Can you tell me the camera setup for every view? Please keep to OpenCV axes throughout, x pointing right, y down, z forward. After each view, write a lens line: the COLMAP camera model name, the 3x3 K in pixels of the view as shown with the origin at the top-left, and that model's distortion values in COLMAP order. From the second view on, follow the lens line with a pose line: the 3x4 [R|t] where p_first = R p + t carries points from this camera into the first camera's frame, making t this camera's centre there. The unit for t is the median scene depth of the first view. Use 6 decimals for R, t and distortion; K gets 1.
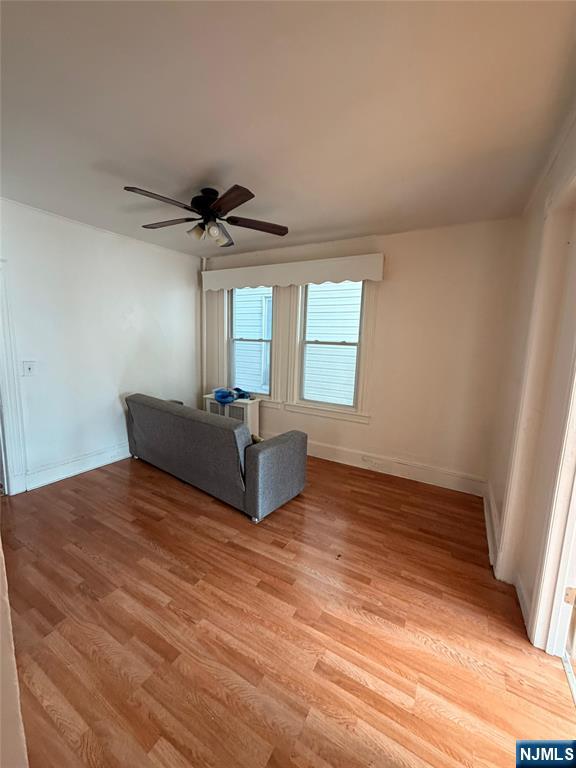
lens RADIAL K [[305.2, 0, 289.6], [0, 305.2, 381.4], [0, 0, 1]] dist [-0.007054, 0.000386]
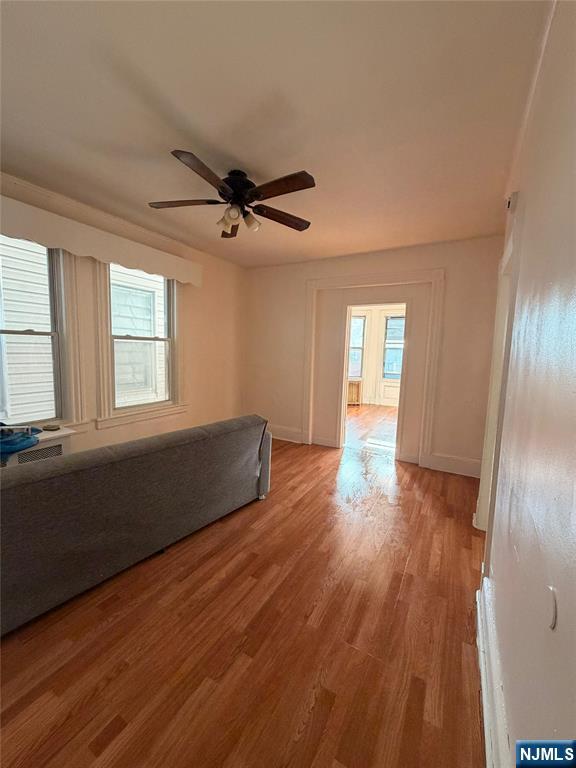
lens RADIAL K [[305.2, 0, 288.3], [0, 305.2, 381.5], [0, 0, 1]] dist [-0.007054, 0.000386]
pose [[0.002686, -0.141253, 0.989970, -1.084049], [0.113802, 0.983585, 0.140034, -0.103980], [-0.993500, 0.112285, 0.018717, 0.777353]]
